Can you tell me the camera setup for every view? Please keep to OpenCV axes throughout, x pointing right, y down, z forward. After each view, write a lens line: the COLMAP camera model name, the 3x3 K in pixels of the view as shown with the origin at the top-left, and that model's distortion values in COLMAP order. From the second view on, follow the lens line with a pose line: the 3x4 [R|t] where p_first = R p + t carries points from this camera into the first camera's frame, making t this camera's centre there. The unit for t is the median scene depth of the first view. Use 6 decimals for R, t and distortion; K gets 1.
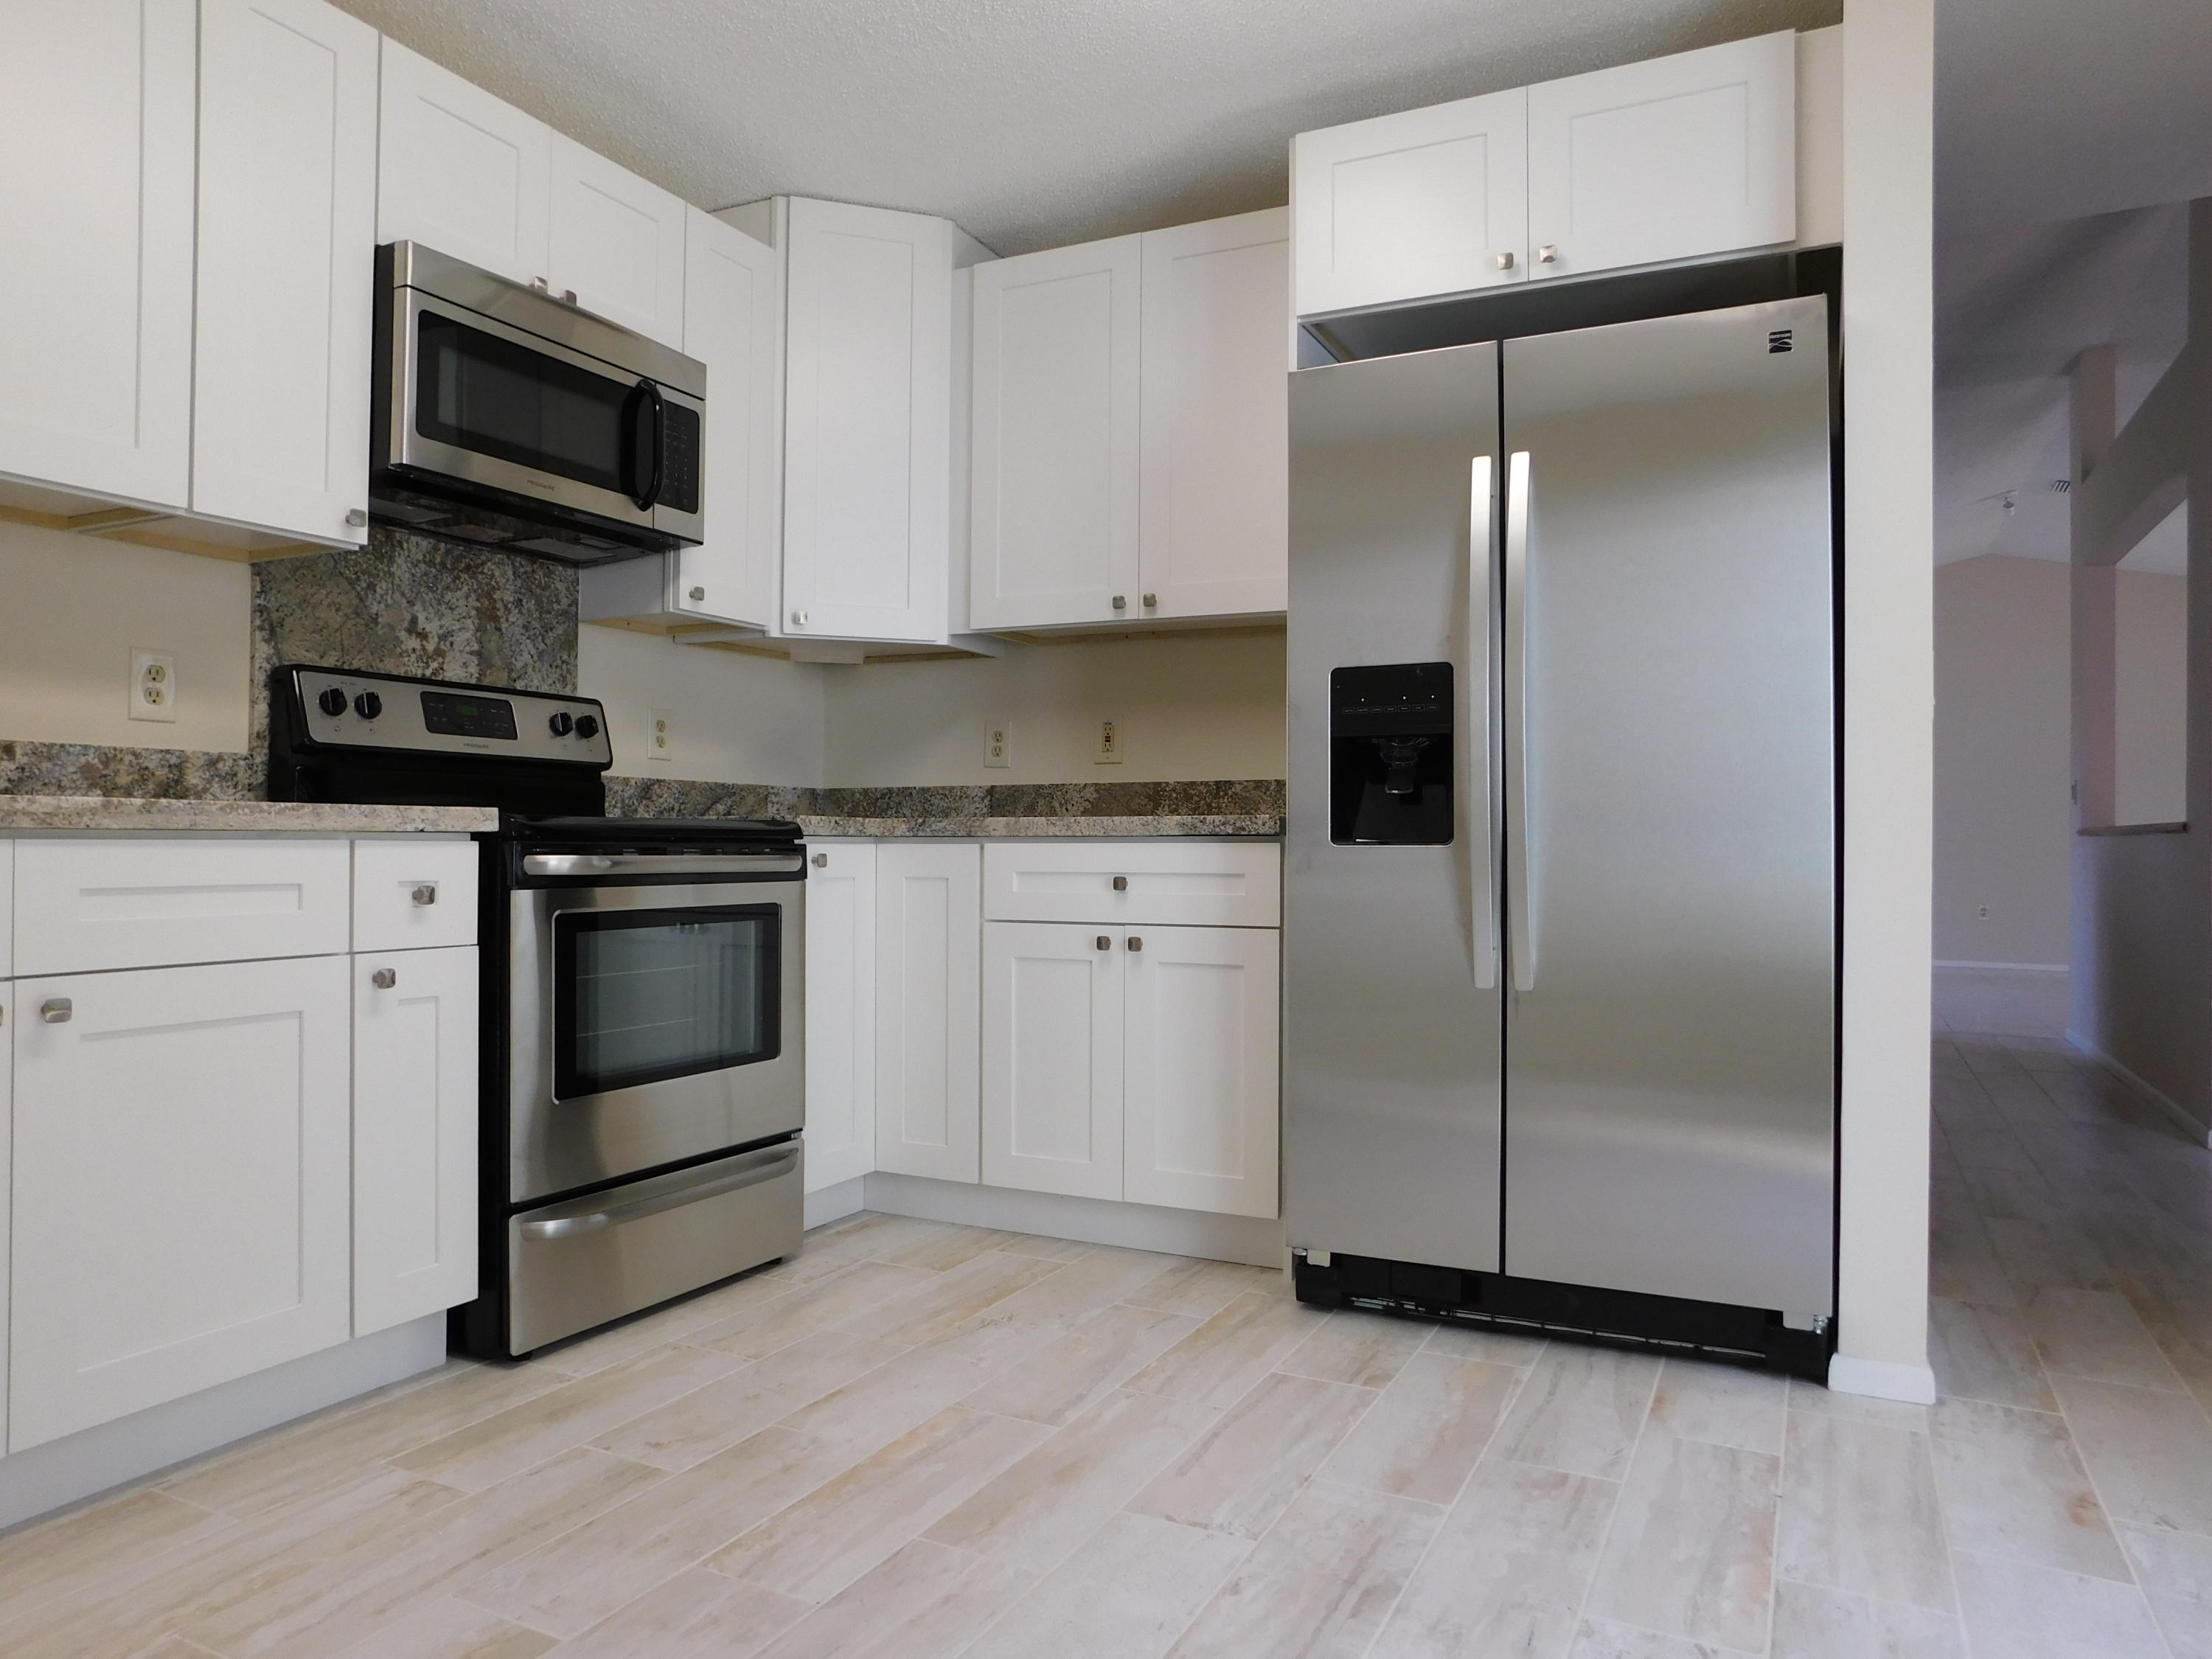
lens RADIAL K [[1454.4, 0, 1100.0], [0, 1454.4, 826.9], [0, 0, 1]] dist [-0.058954, 0.035700]
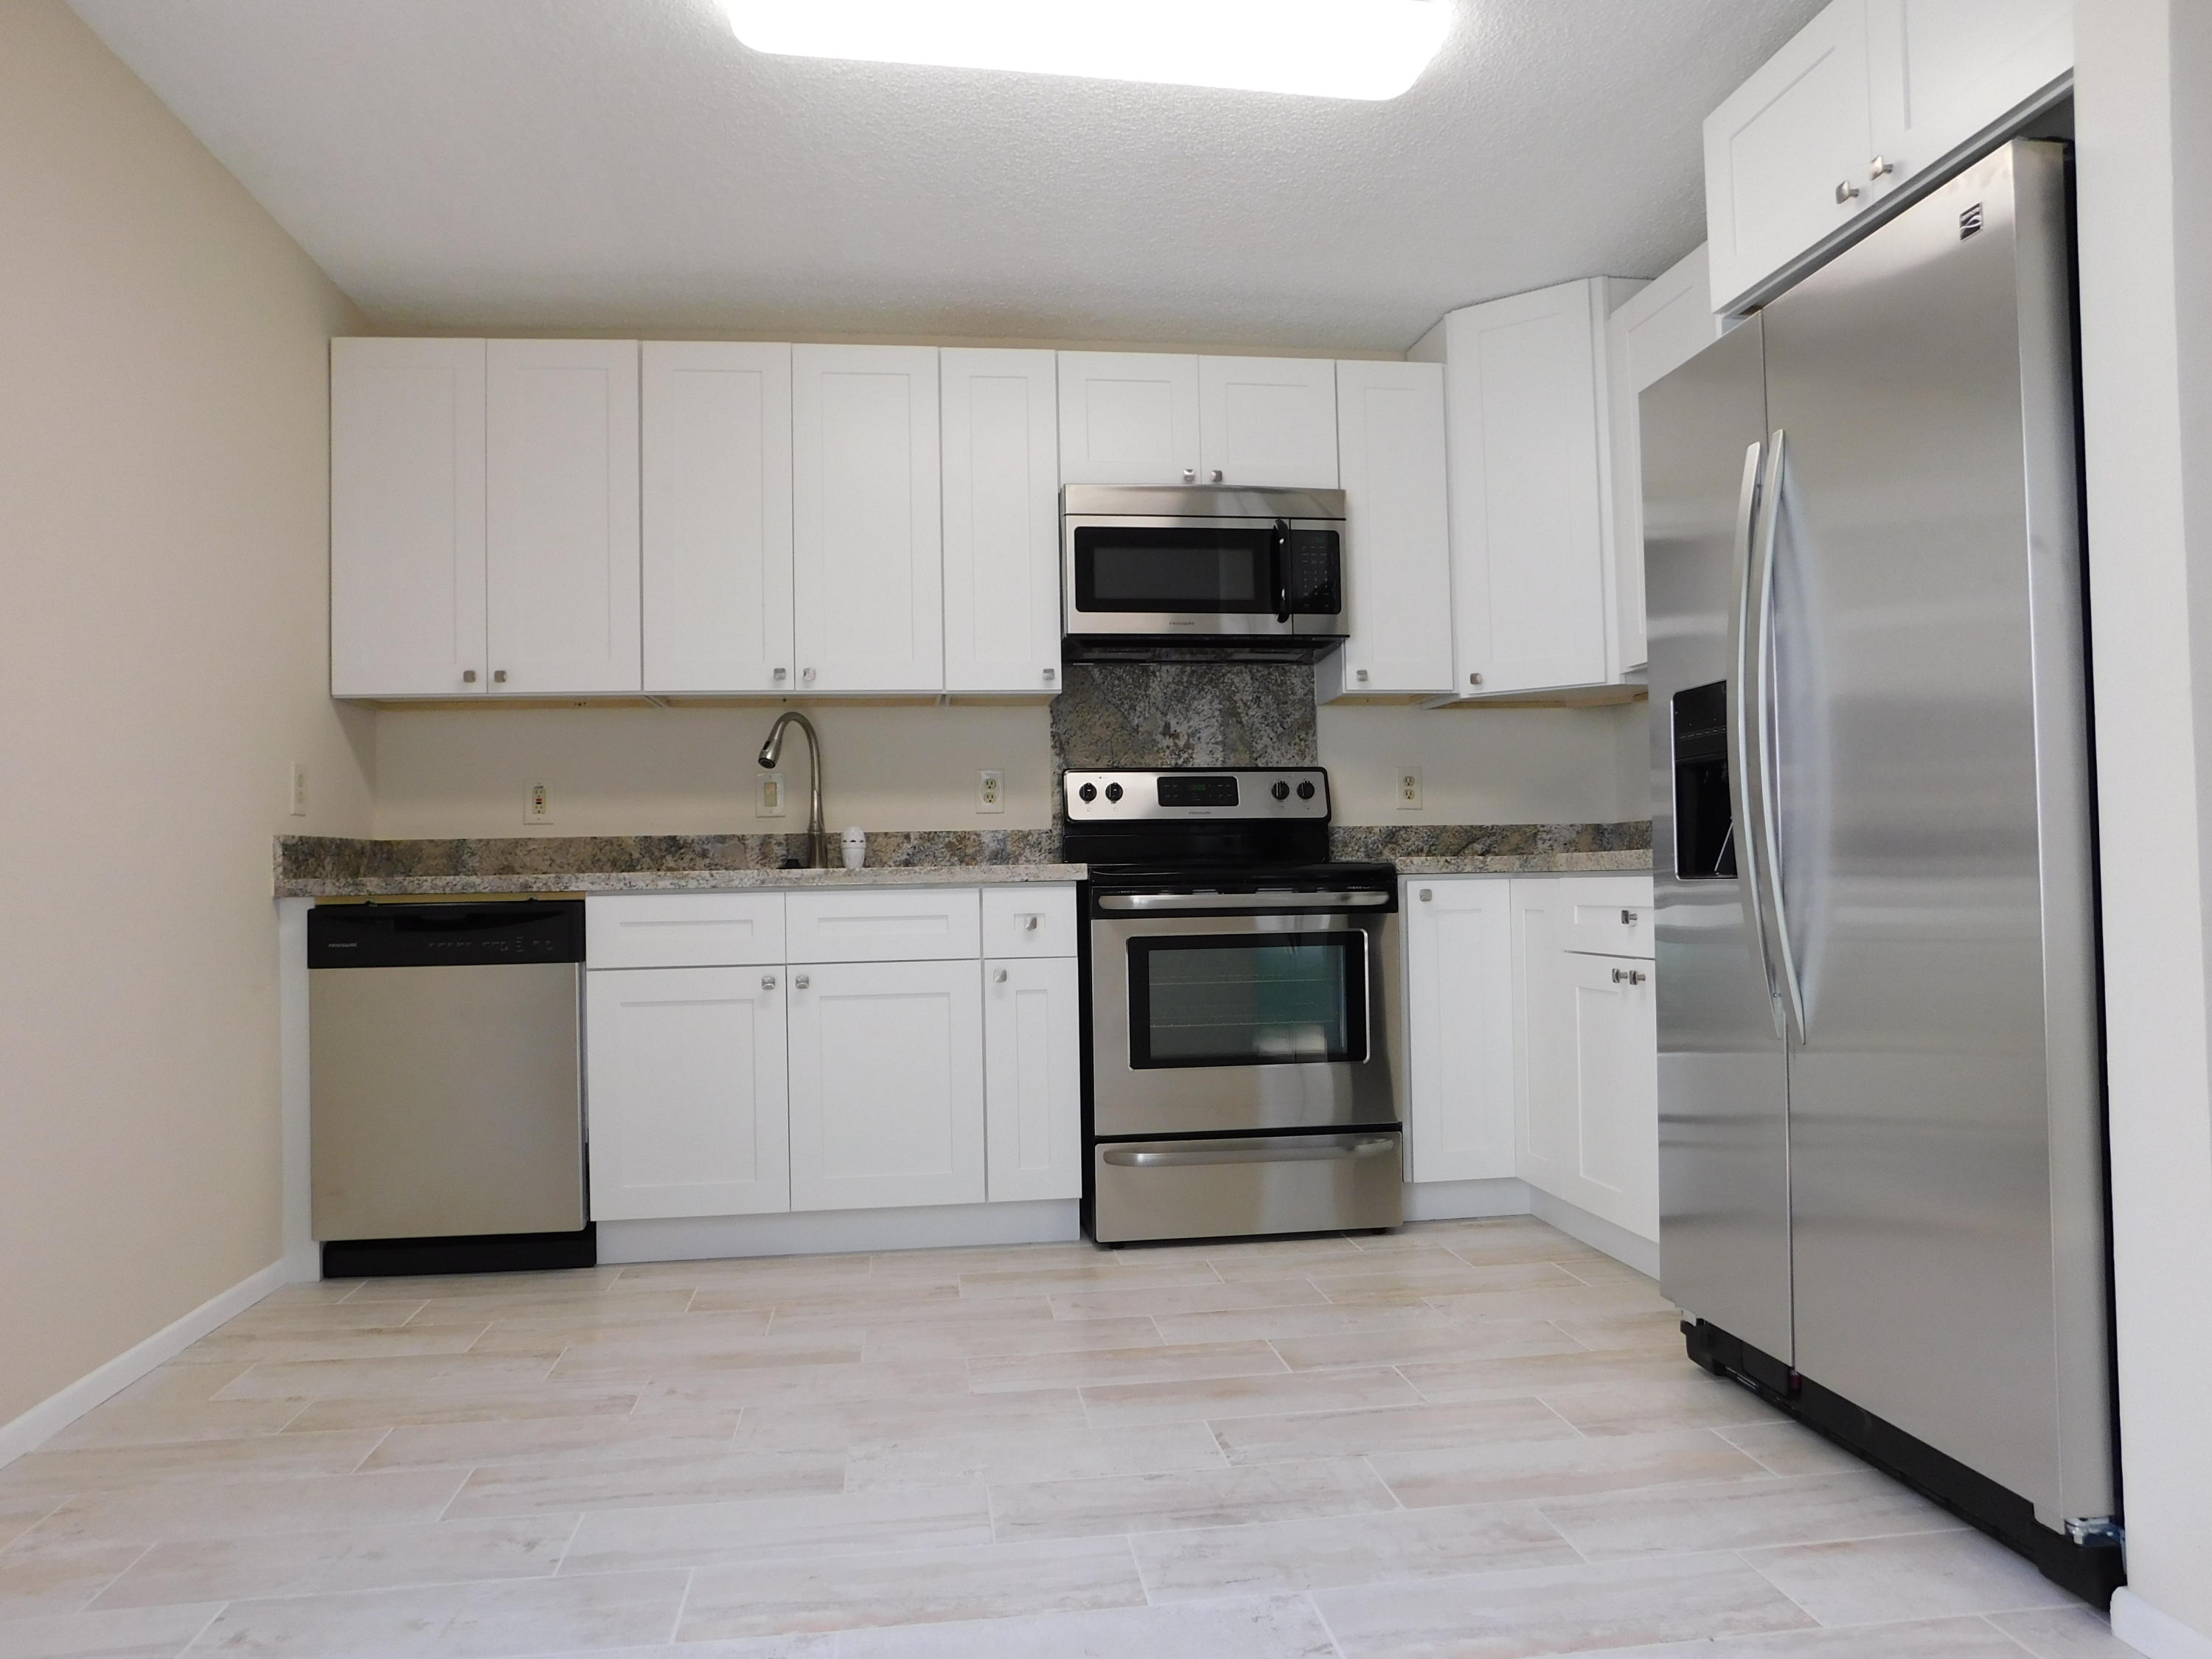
lens RADIAL K [[1454.4, 0, 1098.8], [0, 1454.4, 844.0], [0, 0, 1]] dist [-0.058954, 0.035700]
pose [[0.566456, -0.032468, -0.823452, 0.758184], [0.030060, 0.999373, -0.018727, -0.004745], [0.823544, -0.014145, 0.567076, 0.162832]]
